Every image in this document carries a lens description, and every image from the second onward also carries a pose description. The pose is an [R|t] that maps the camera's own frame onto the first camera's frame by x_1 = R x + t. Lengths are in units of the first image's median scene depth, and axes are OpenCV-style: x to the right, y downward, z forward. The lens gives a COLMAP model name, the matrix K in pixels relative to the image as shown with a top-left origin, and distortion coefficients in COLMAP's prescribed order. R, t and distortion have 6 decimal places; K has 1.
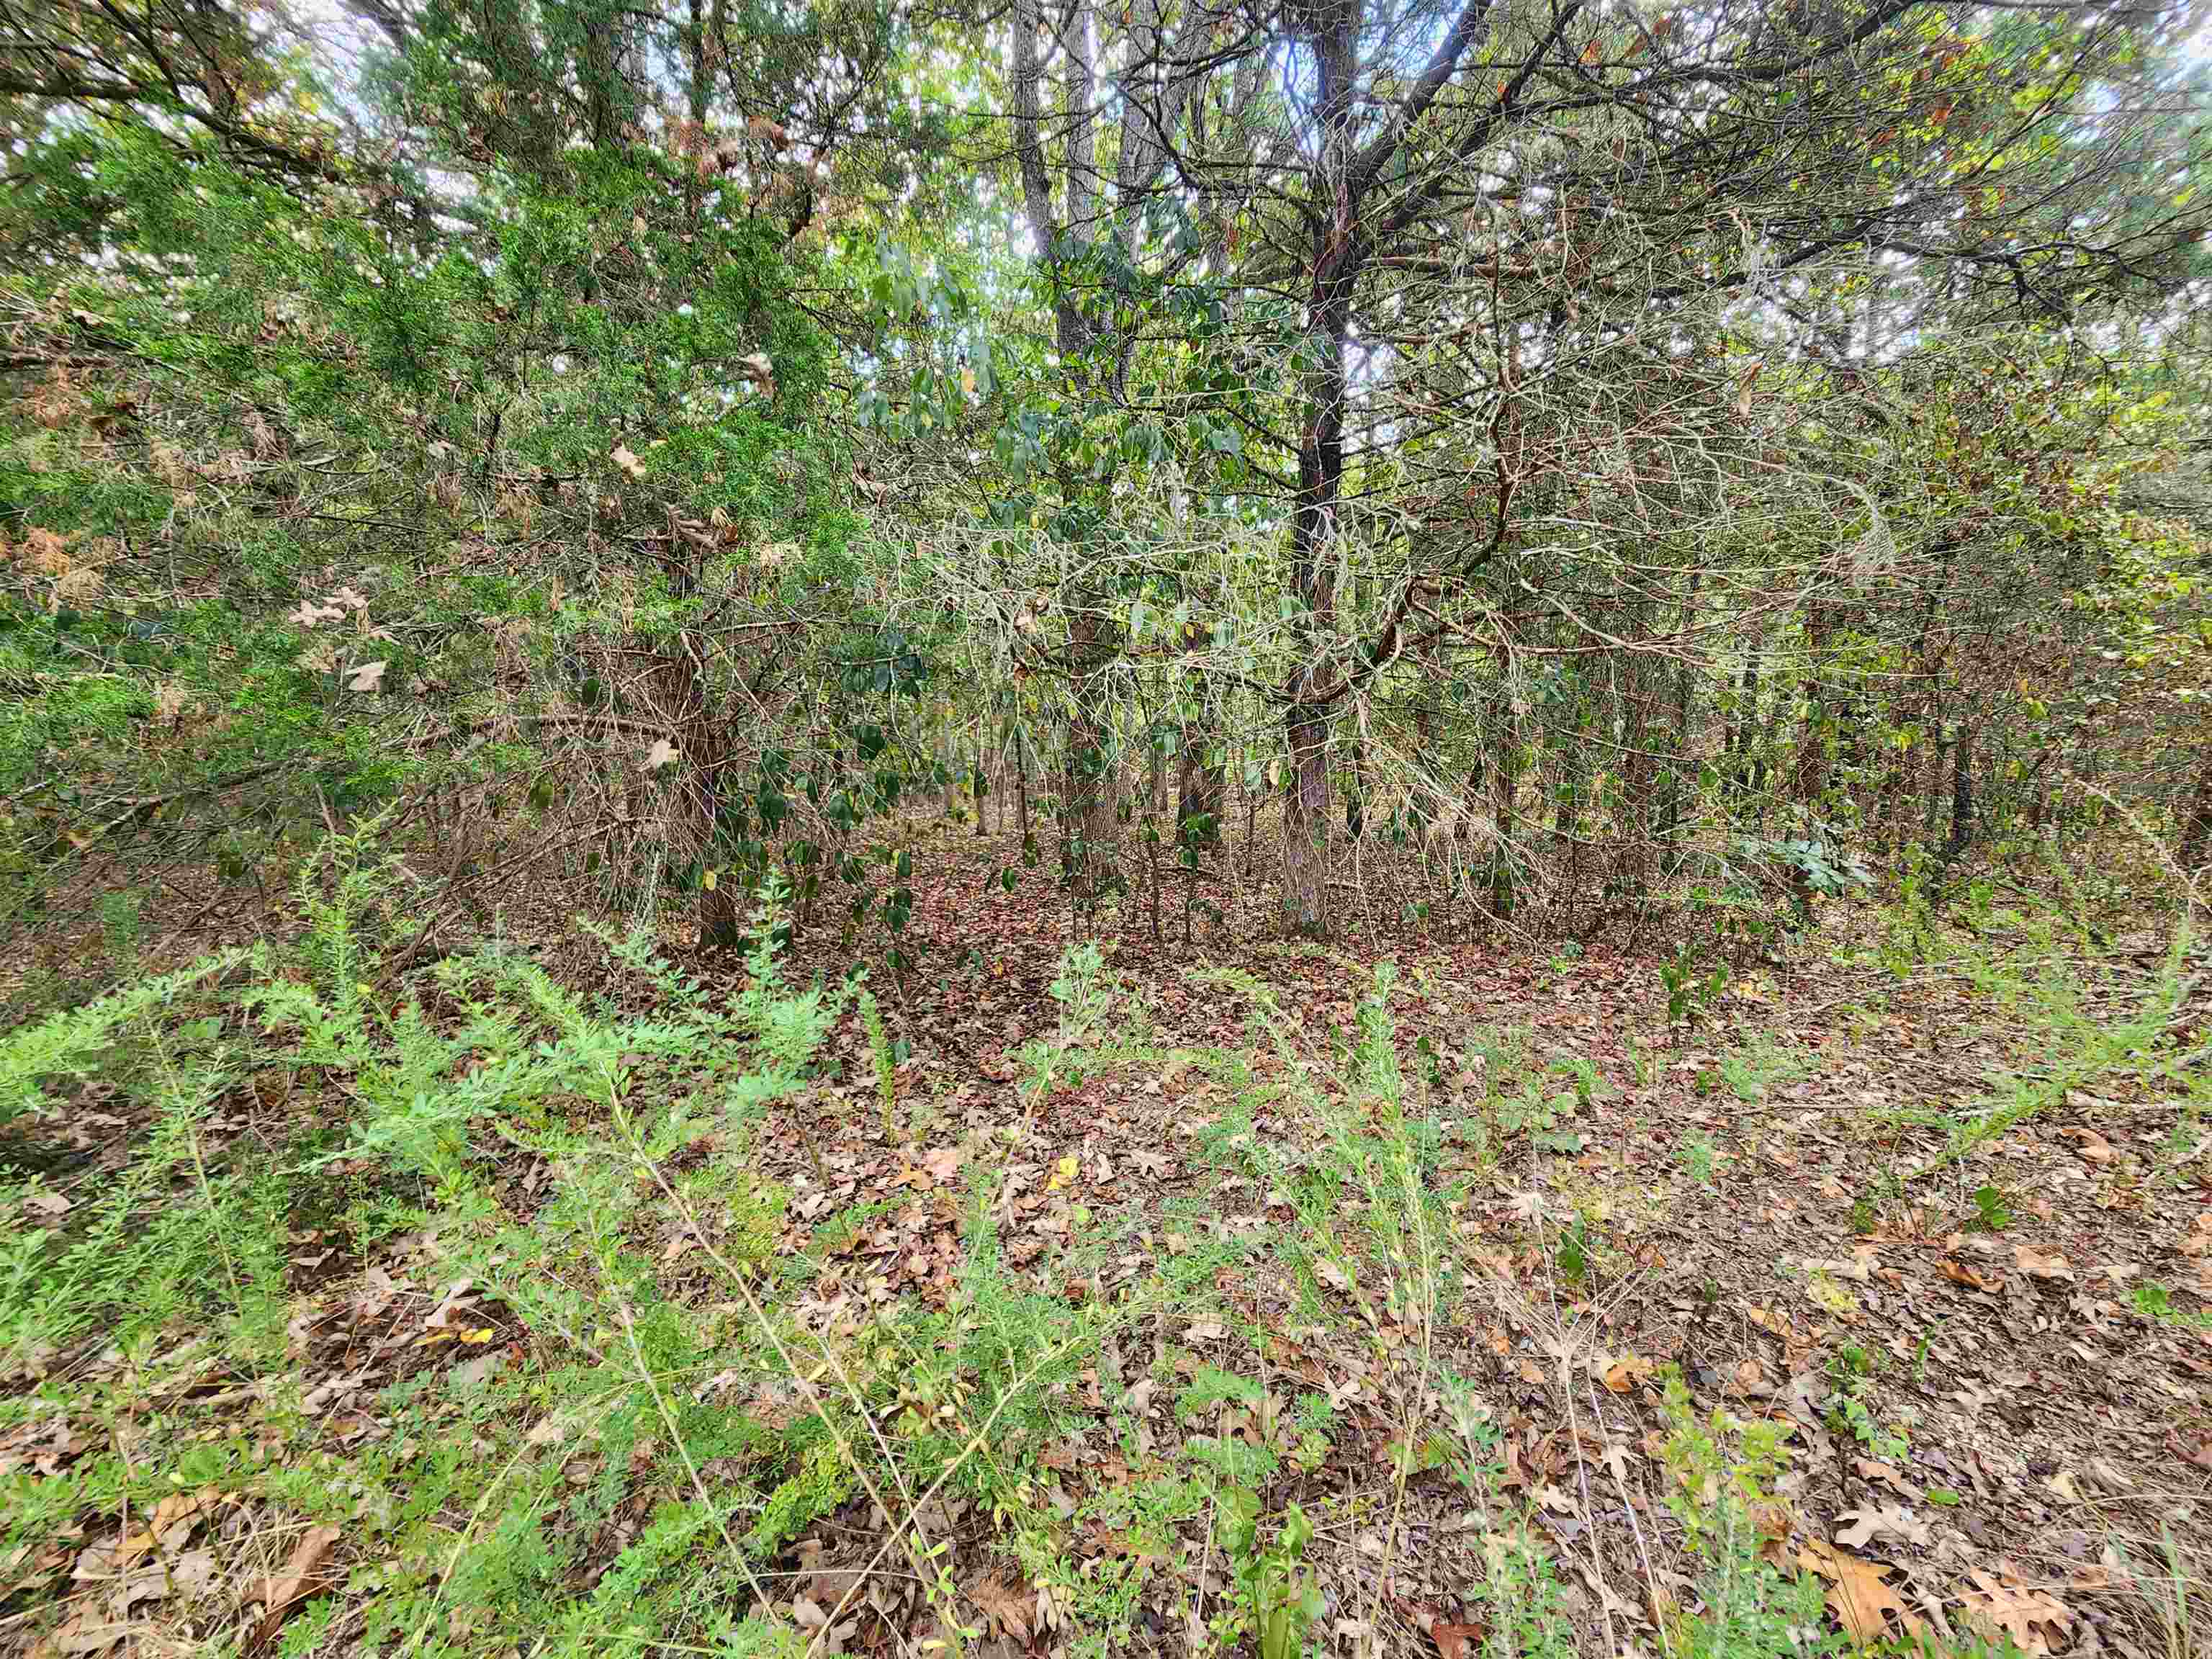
lens RADIAL K [[903.1, 0, 1106.0], [0, 903.1, 829.5], [0, 0, 1]] dist [0.009302, 0.000124]
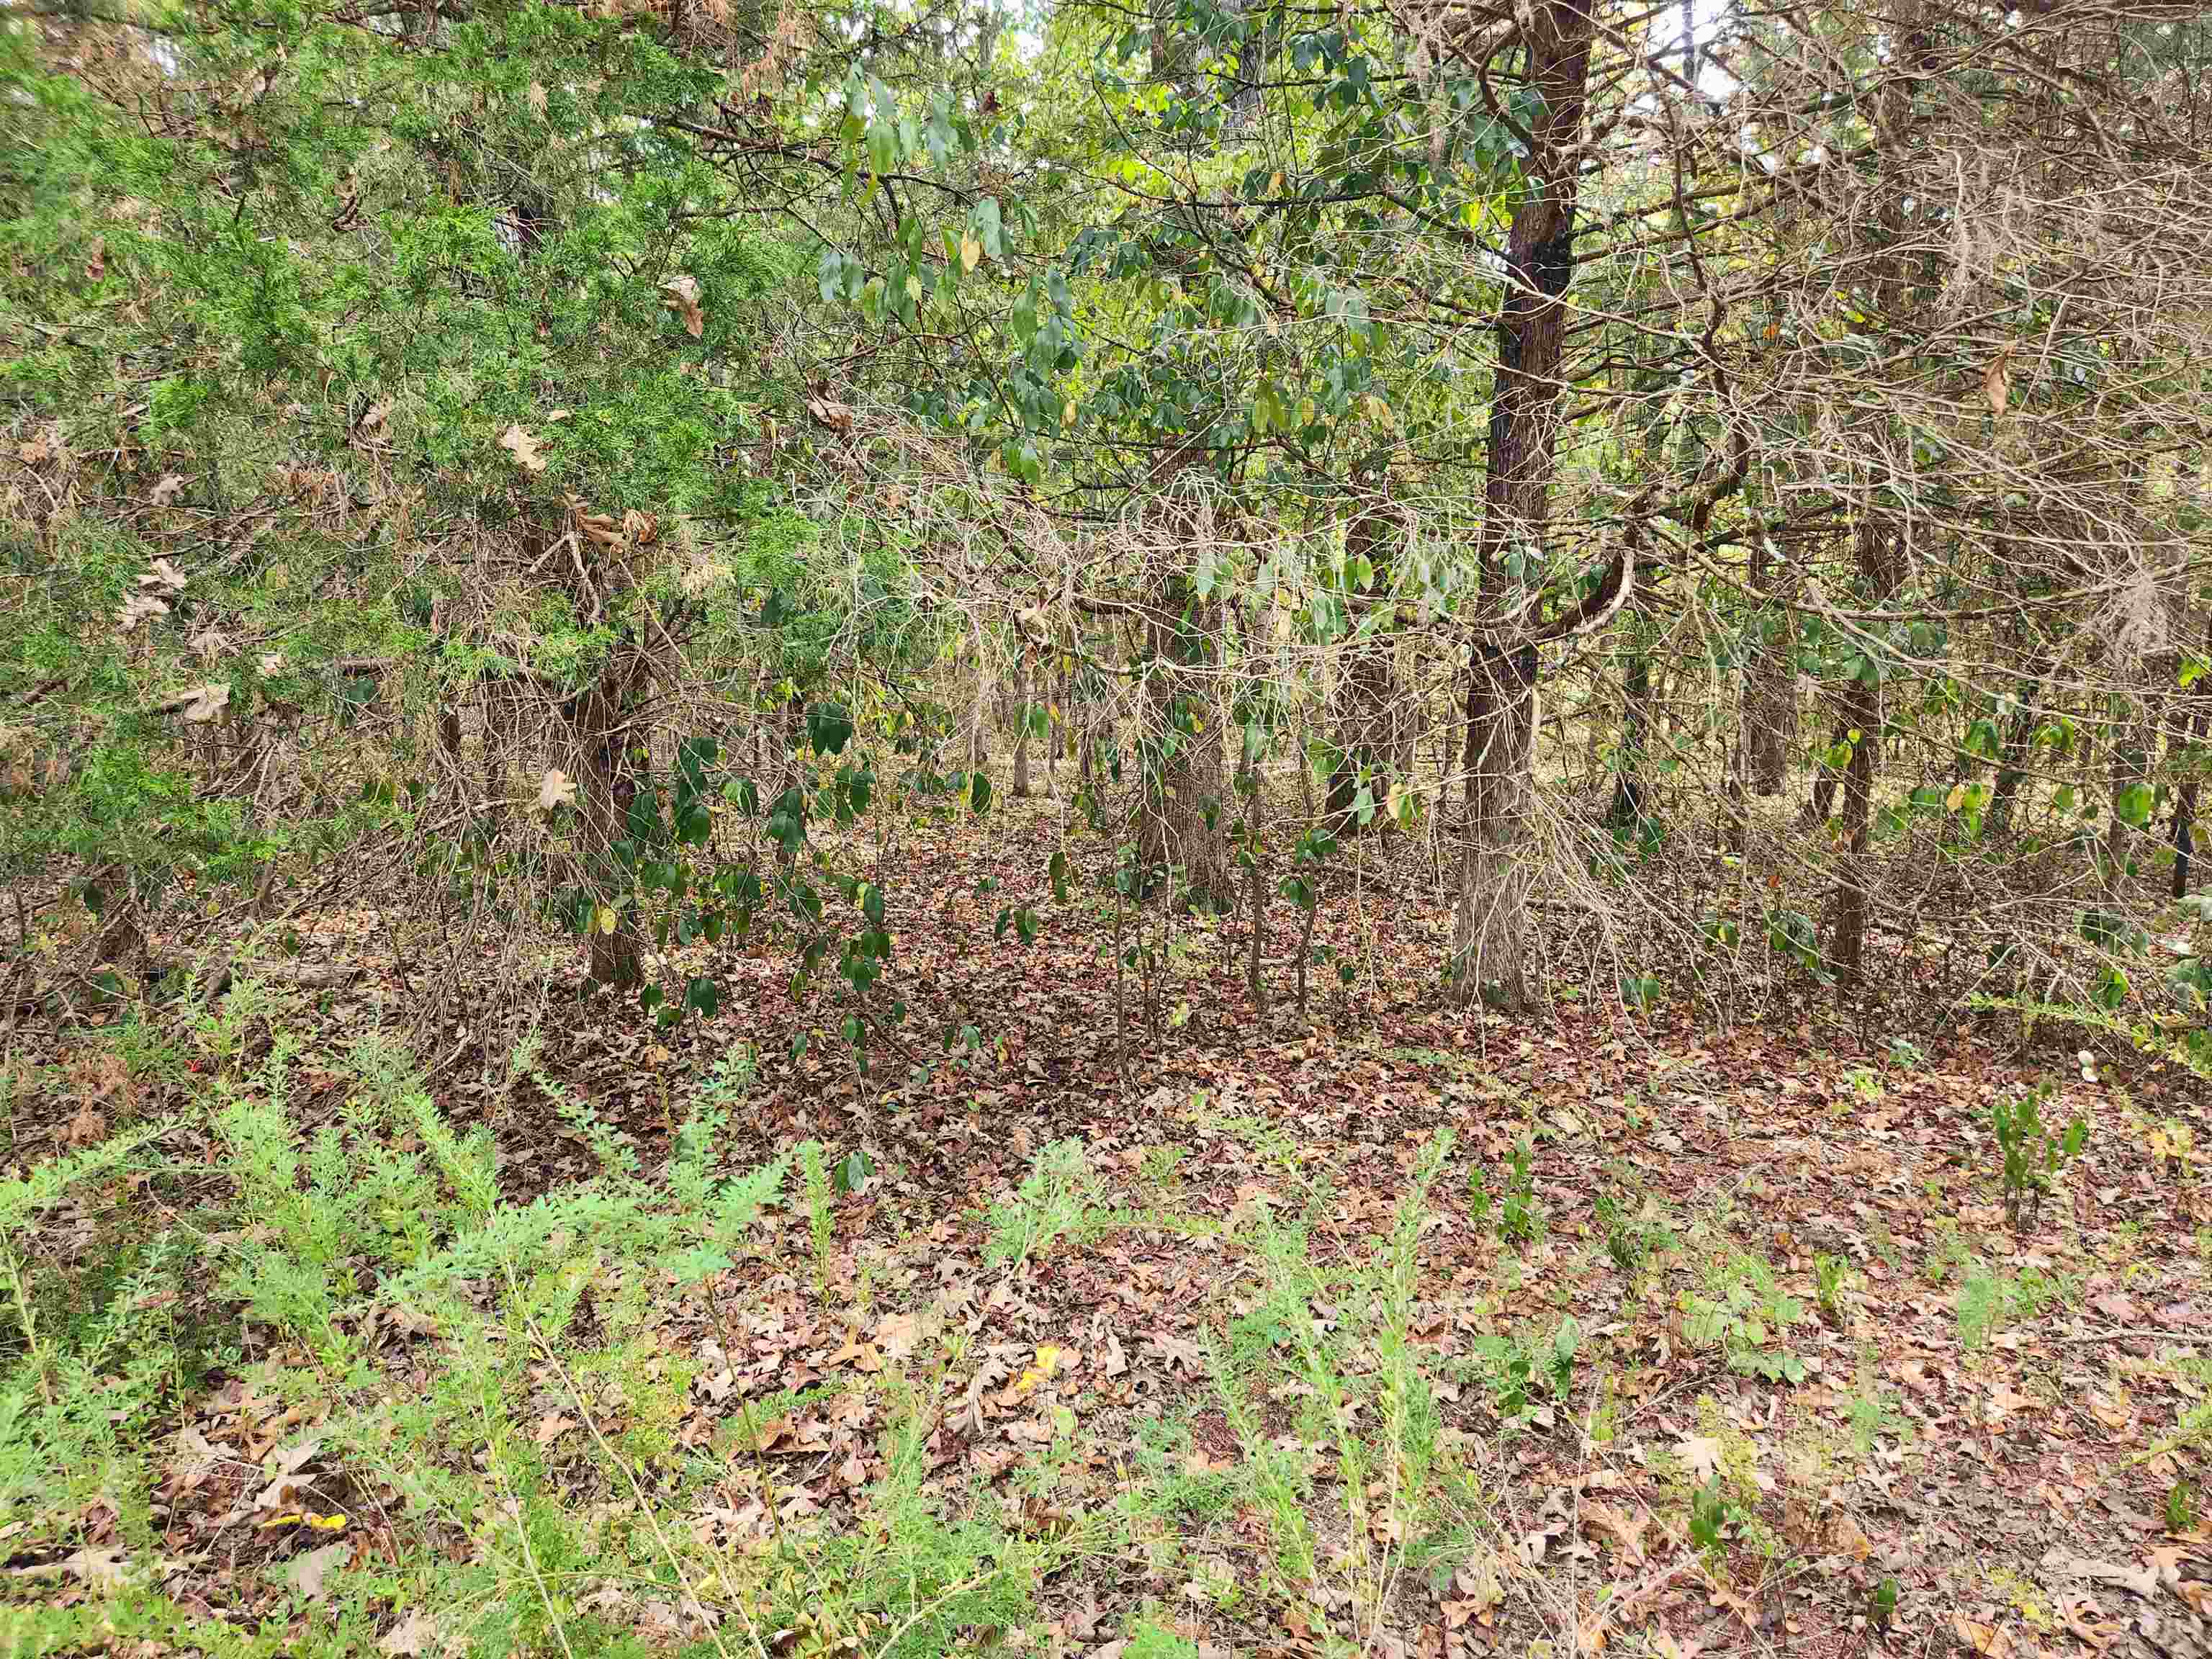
lens RADIAL K [[1502.2, 0, 1106.7], [0, 1502.2, 772.0], [0, 0, 1]] dist [0.072279, -0.055135]
pose [[0.995212, 0.032084, -0.092319, 0.092277], [-0.031069, 0.999440, 0.012415, -0.118070], [0.092666, -0.009487, 0.995652, -0.228513]]
